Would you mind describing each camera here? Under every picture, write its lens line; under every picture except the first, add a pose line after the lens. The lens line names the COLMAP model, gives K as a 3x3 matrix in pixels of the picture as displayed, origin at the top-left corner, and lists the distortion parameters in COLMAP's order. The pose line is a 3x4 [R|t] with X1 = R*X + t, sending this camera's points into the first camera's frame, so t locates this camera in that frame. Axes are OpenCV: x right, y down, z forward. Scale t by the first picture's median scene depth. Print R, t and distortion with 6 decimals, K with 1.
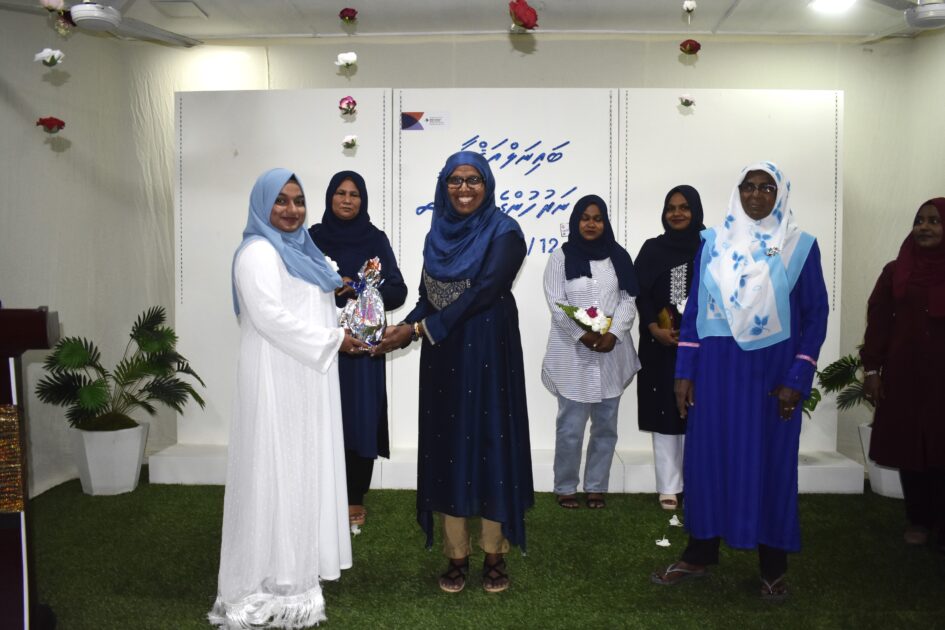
lens RADIAL K [[853.5, 0, 475.6], [0, 853.5, 314.9], [0, 0, 1]] dist [-0.080536, 0.013131]
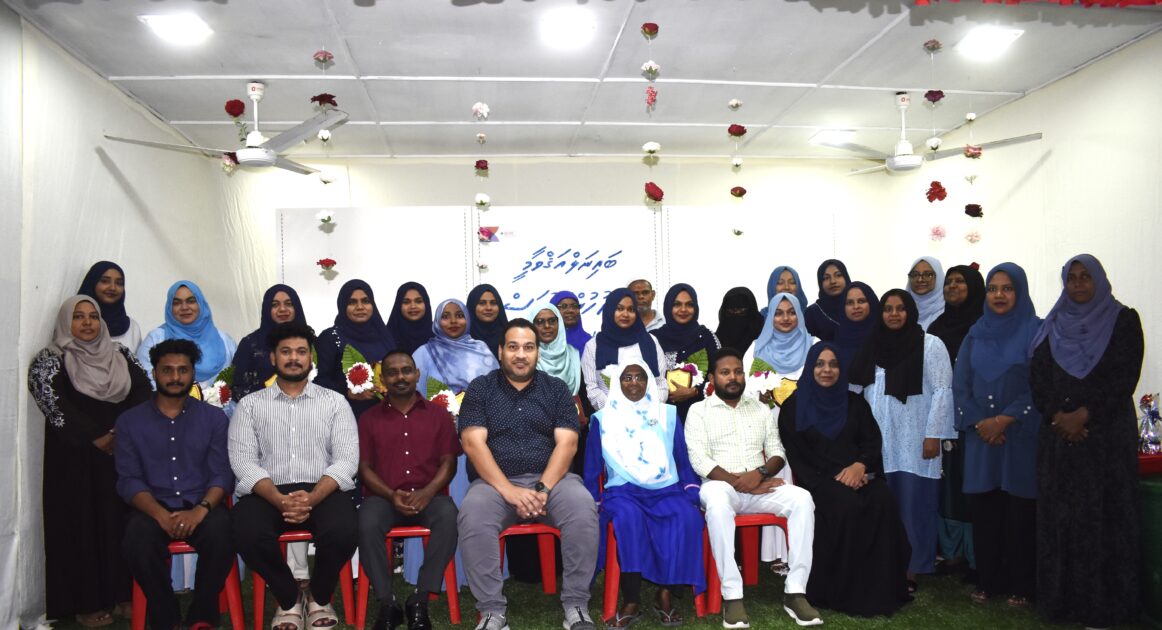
lens RADIAL K [[980.1, 0, 585.3], [0, 980.1, 326.9], [0, 0, 1]] dist [-0.115746, -0.006491]
pose [[0.984139, -0.021934, 0.176040, -0.186535], [0.036811, 0.995977, -0.081697, 0.013752], [-0.173539, 0.086881, 0.980987, -0.335746]]
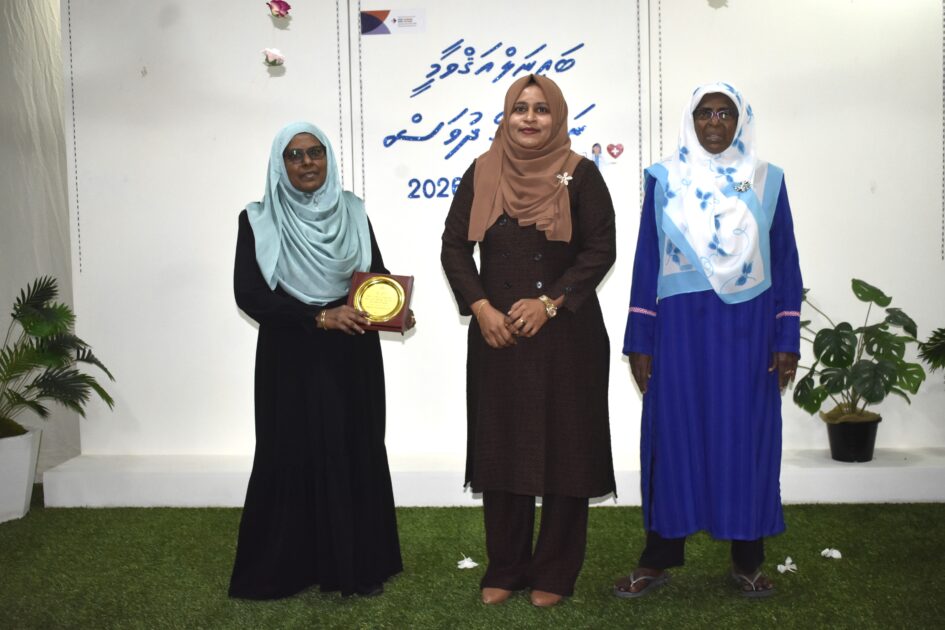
lens RADIAL K [[1161.2, 0, 477.4], [0, 1161.2, 318.3], [0, 0, 1]] dist [-0.041036, 0.000000]
pose [[0.999430, -0.024100, -0.023623, 0.034817], [0.024924, 0.999068, 0.035233, 0.000520], [0.022752, -0.035802, 0.999100, -0.035525]]
